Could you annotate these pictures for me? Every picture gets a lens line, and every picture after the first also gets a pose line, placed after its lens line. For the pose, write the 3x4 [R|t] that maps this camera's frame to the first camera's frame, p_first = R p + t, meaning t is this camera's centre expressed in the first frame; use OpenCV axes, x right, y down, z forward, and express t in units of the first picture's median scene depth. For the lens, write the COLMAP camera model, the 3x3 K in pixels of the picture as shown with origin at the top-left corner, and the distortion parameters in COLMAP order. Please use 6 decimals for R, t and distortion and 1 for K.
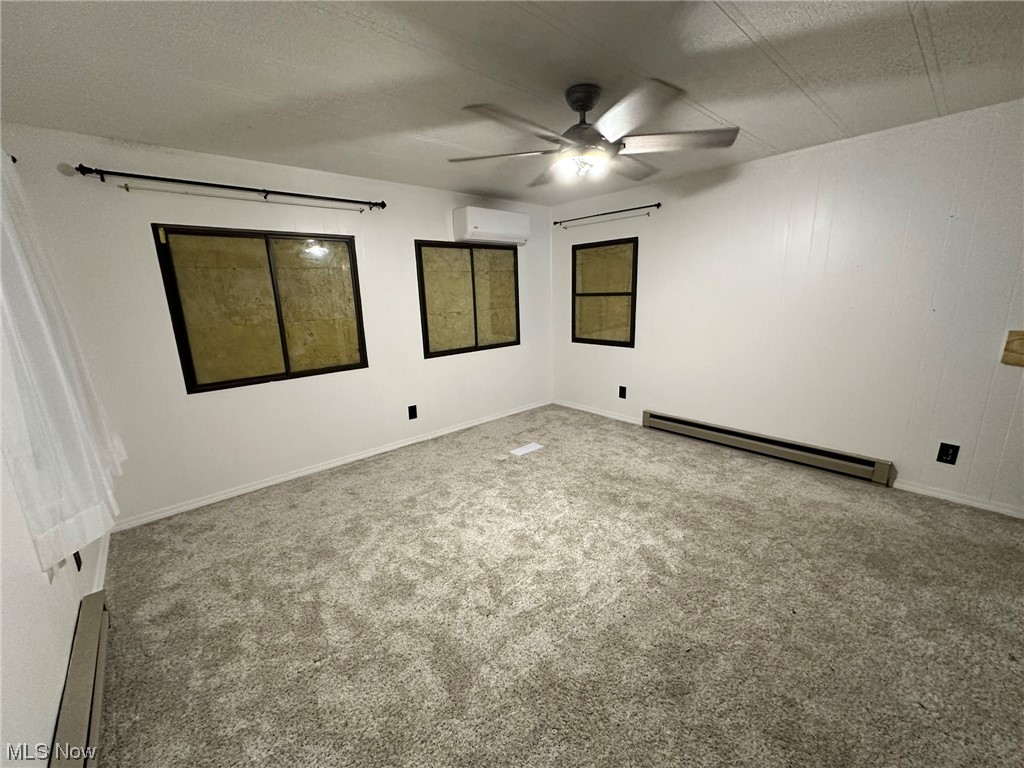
lens RADIAL K [[407.4, 0, 511.8], [0, 407.4, 382.1], [0, 0, 1]] dist [-0.001994, -0.000059]
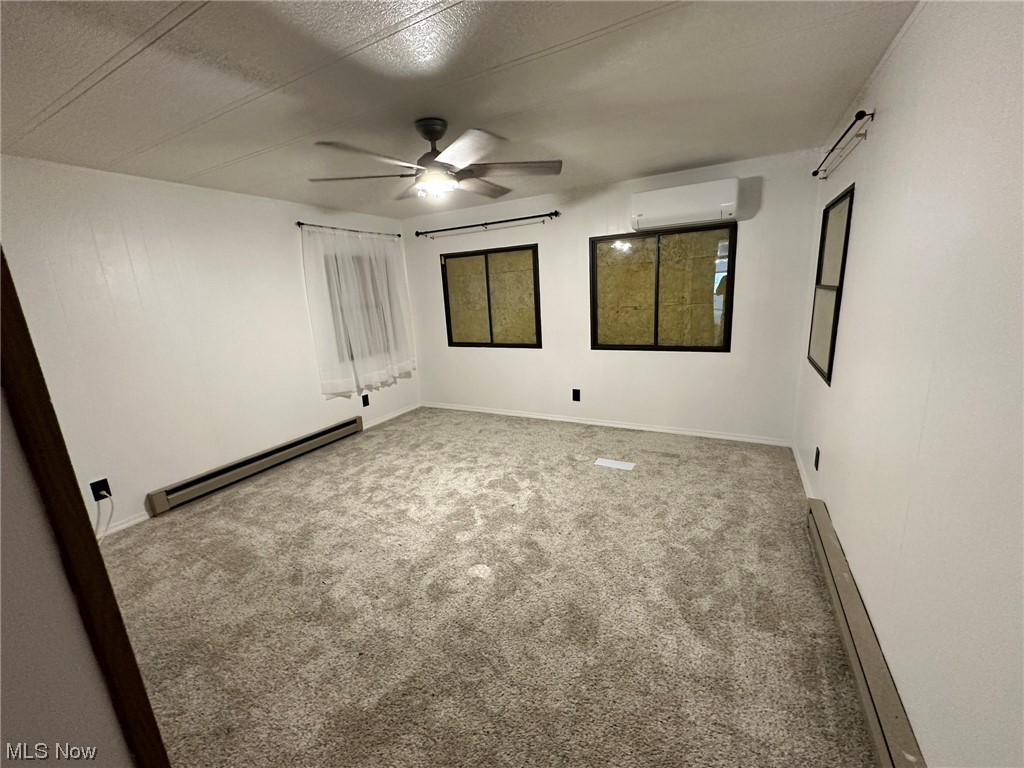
lens RADIAL K [[407.4, 0, 511.8], [0, 407.4, 382.1], [0, 0, 1]] dist [-0.001994, -0.000059]
pose [[0.347279, 0.220146, -0.911555, 0.792366], [-0.163790, 0.971352, 0.172188, -0.138830], [0.923347, 0.089506, 0.373388, 0.469347]]
